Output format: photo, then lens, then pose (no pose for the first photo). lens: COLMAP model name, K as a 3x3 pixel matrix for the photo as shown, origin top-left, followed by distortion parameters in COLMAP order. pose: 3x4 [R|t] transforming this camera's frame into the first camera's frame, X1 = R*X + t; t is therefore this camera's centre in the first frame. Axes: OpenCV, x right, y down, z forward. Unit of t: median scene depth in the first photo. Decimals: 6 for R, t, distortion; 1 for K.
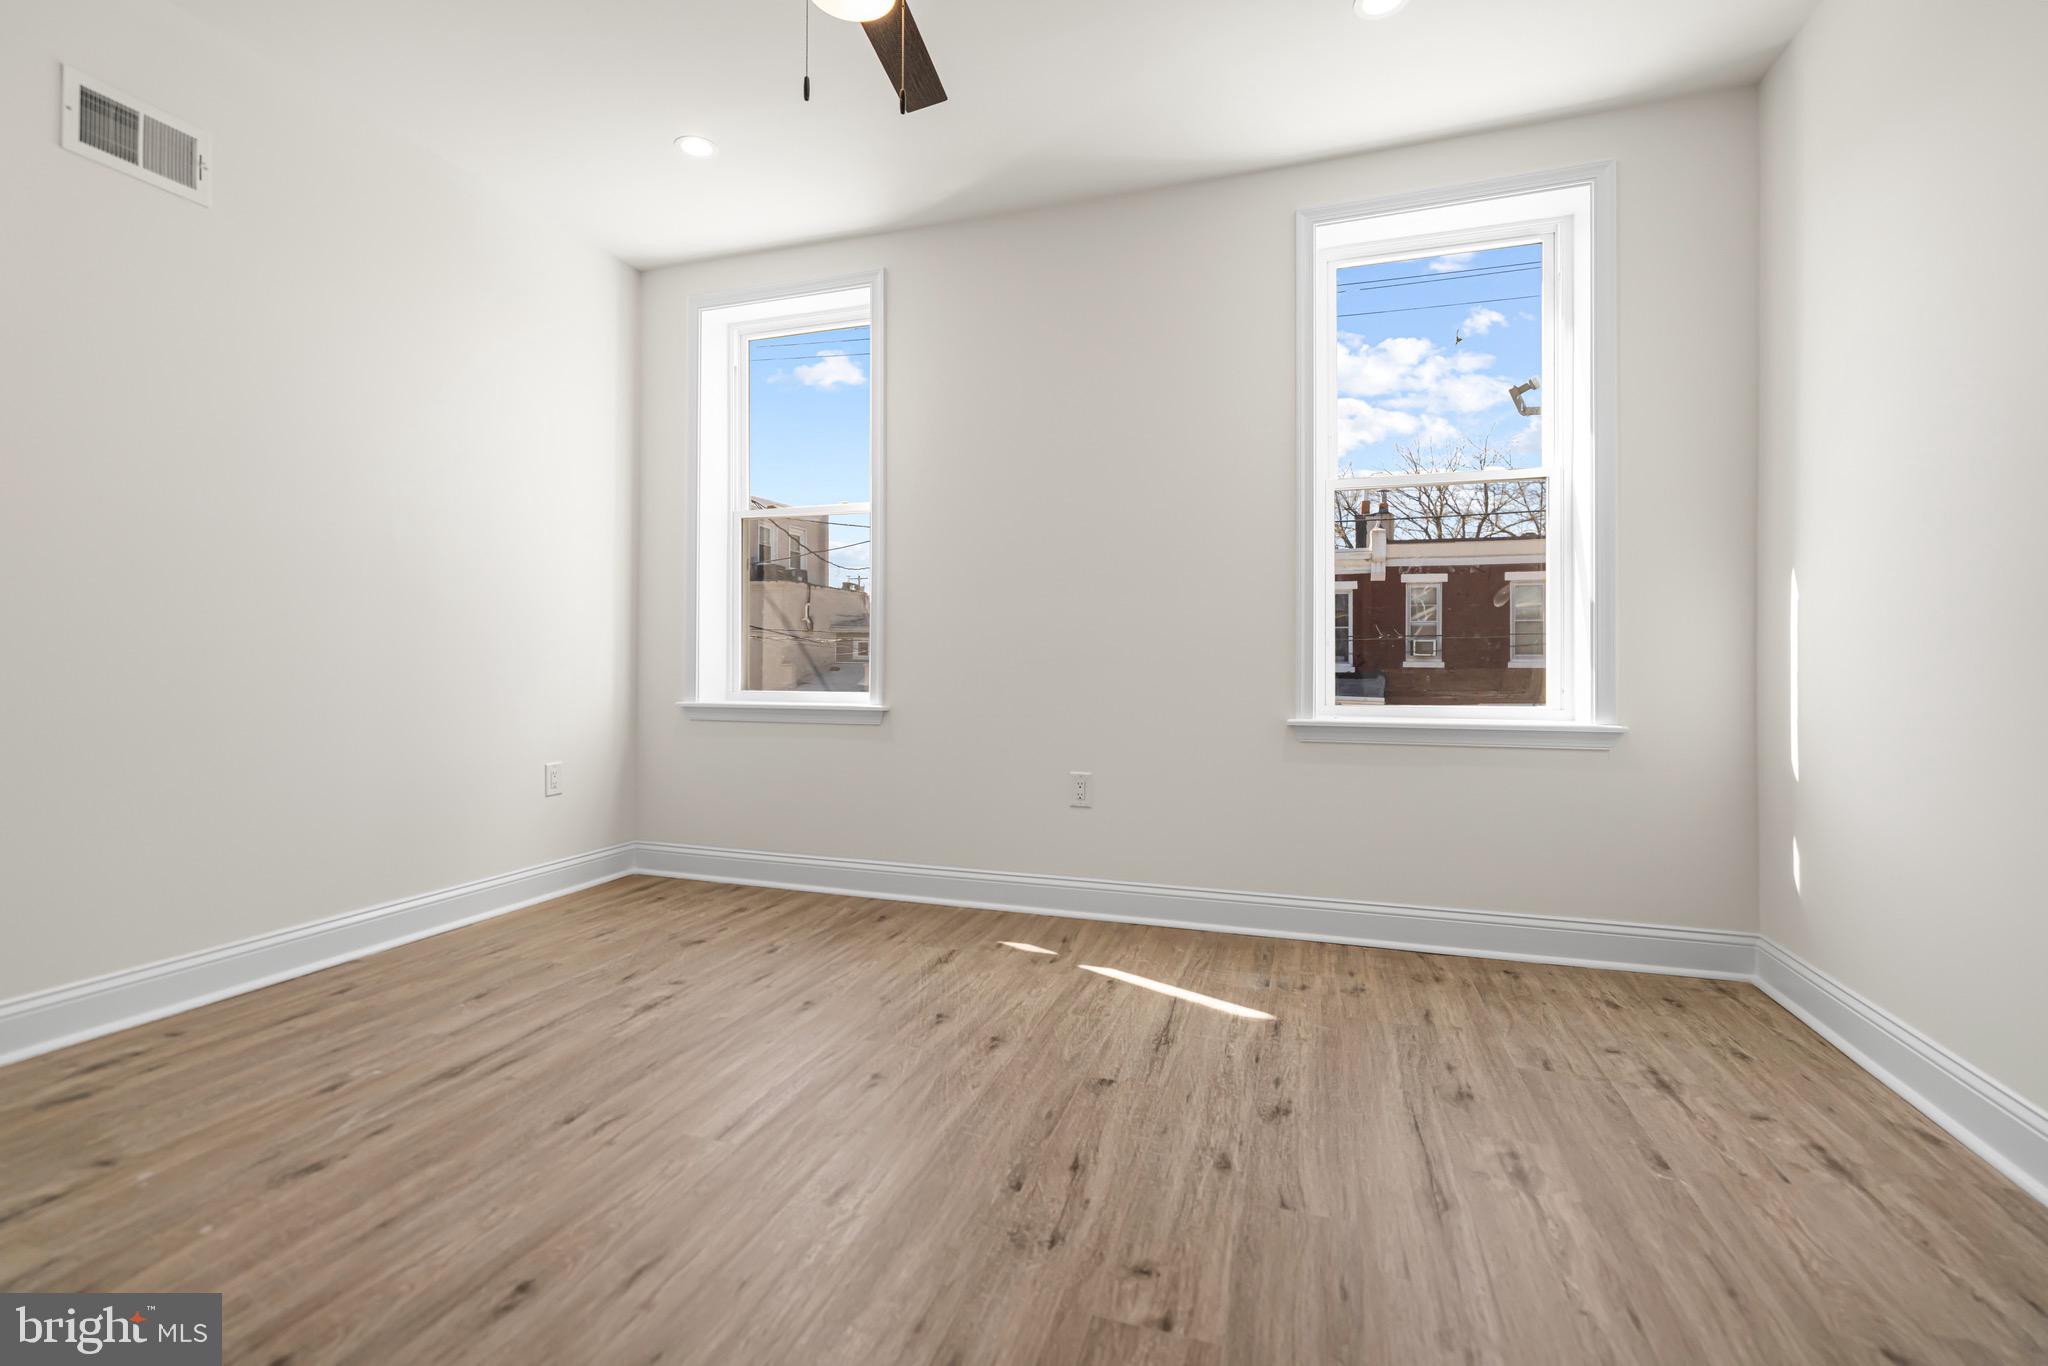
lens RADIAL K [[902.5, 0, 1015.2], [0, 902.5, 673.2], [0, 0, 1]] dist [0.000839, 0.000368]
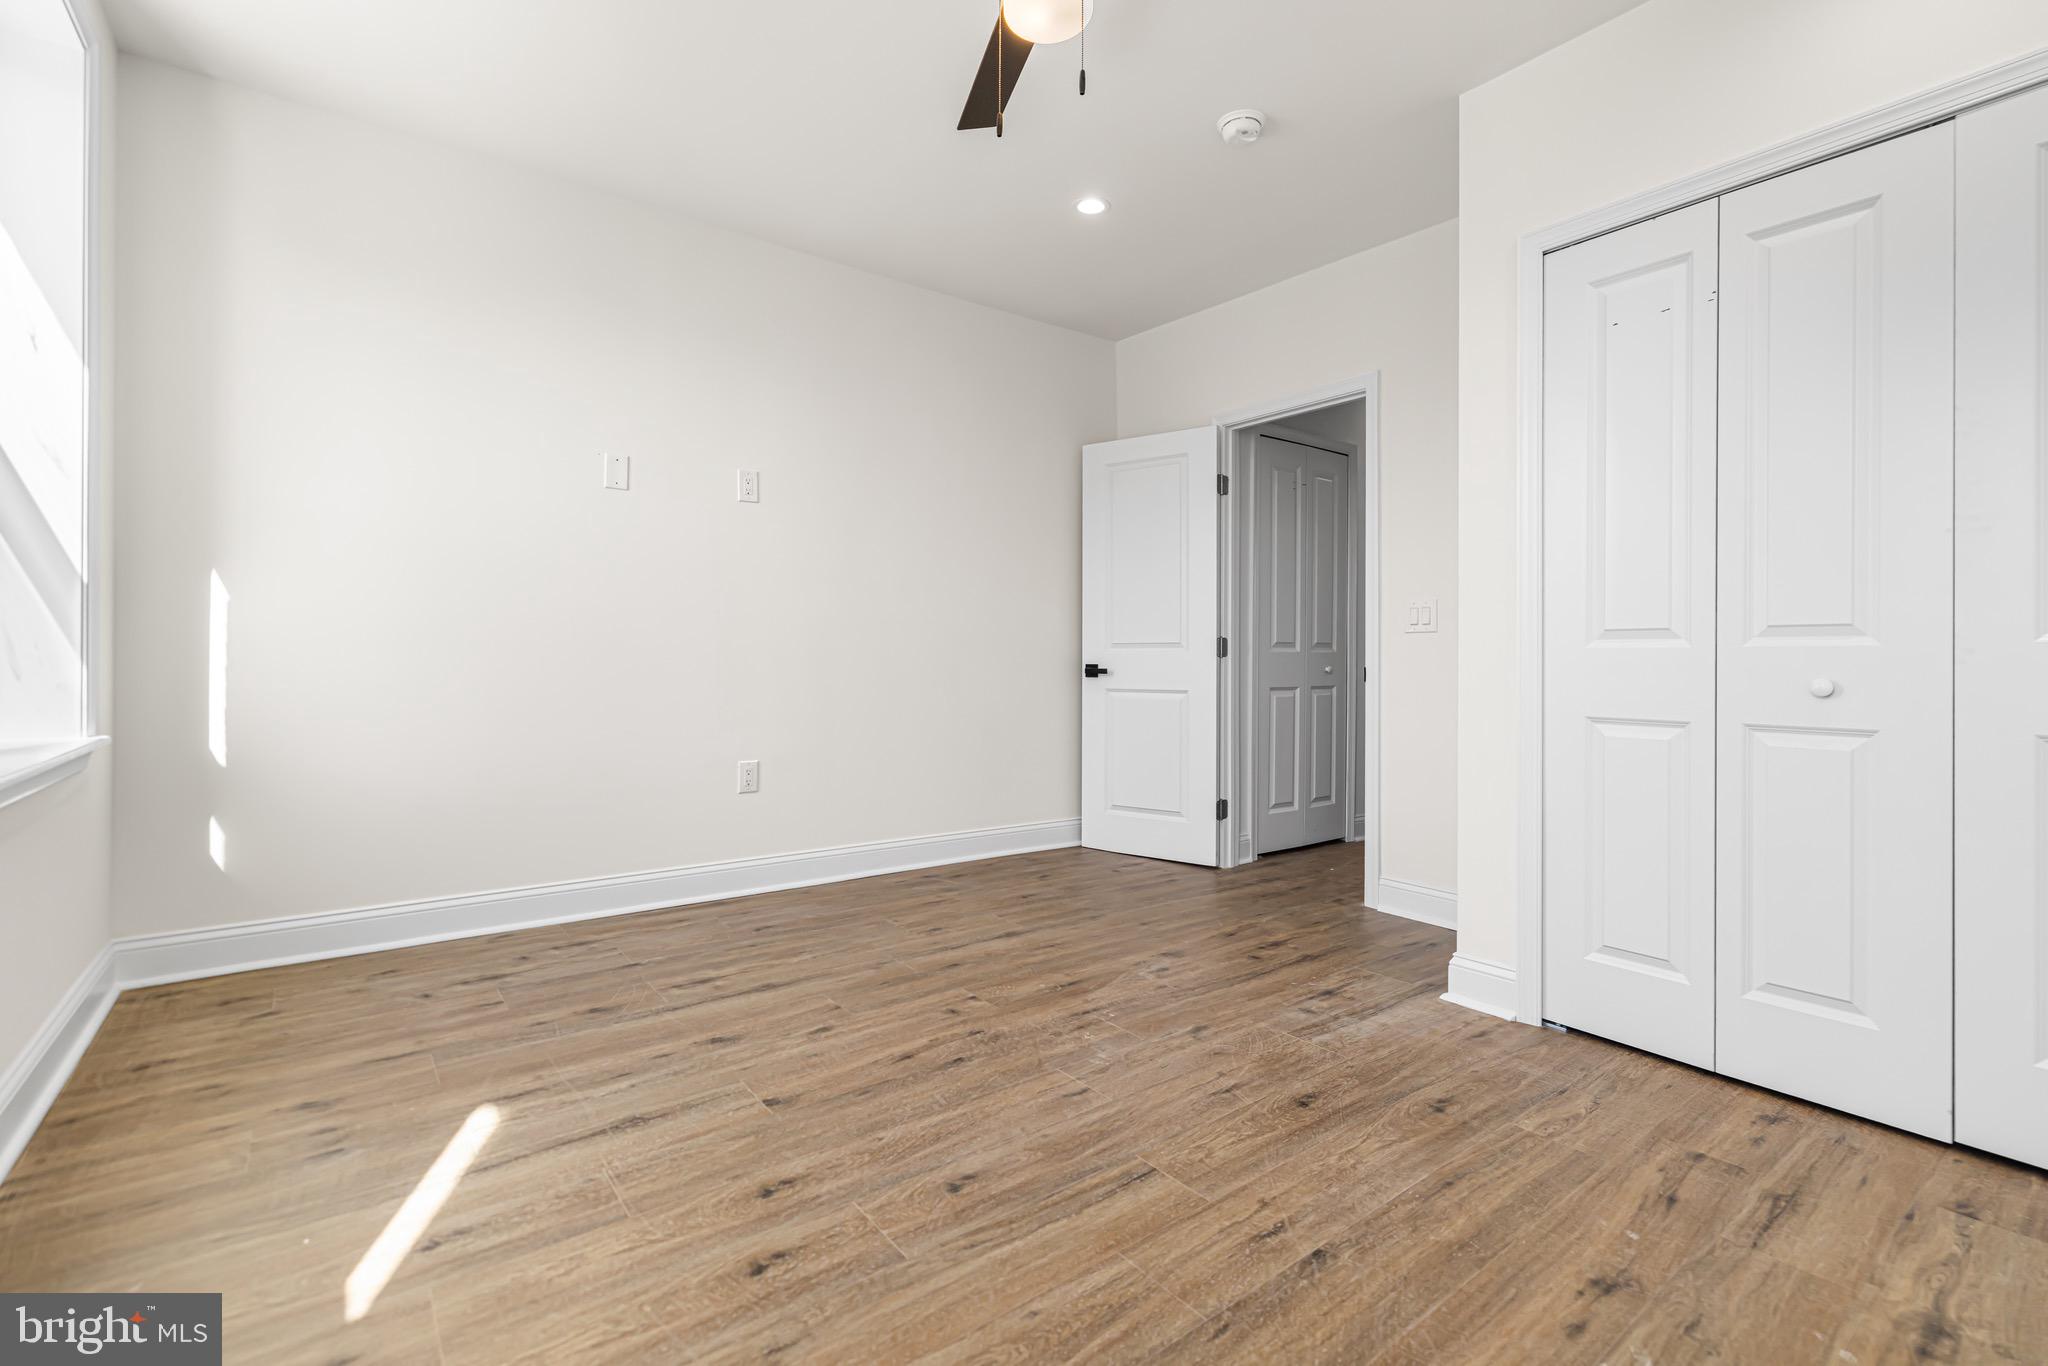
lens RADIAL K [[911.8, 0, 1019.4], [0, 911.8, 638.3], [0, 0, 1]] dist [0.001698, 0.000524]
pose [[-0.828125, -0.001685, 0.560541, -0.607616], [-0.005416, 0.999973, -0.004995, -0.034946], [-0.560517, -0.007173, -0.828112, 1.522793]]
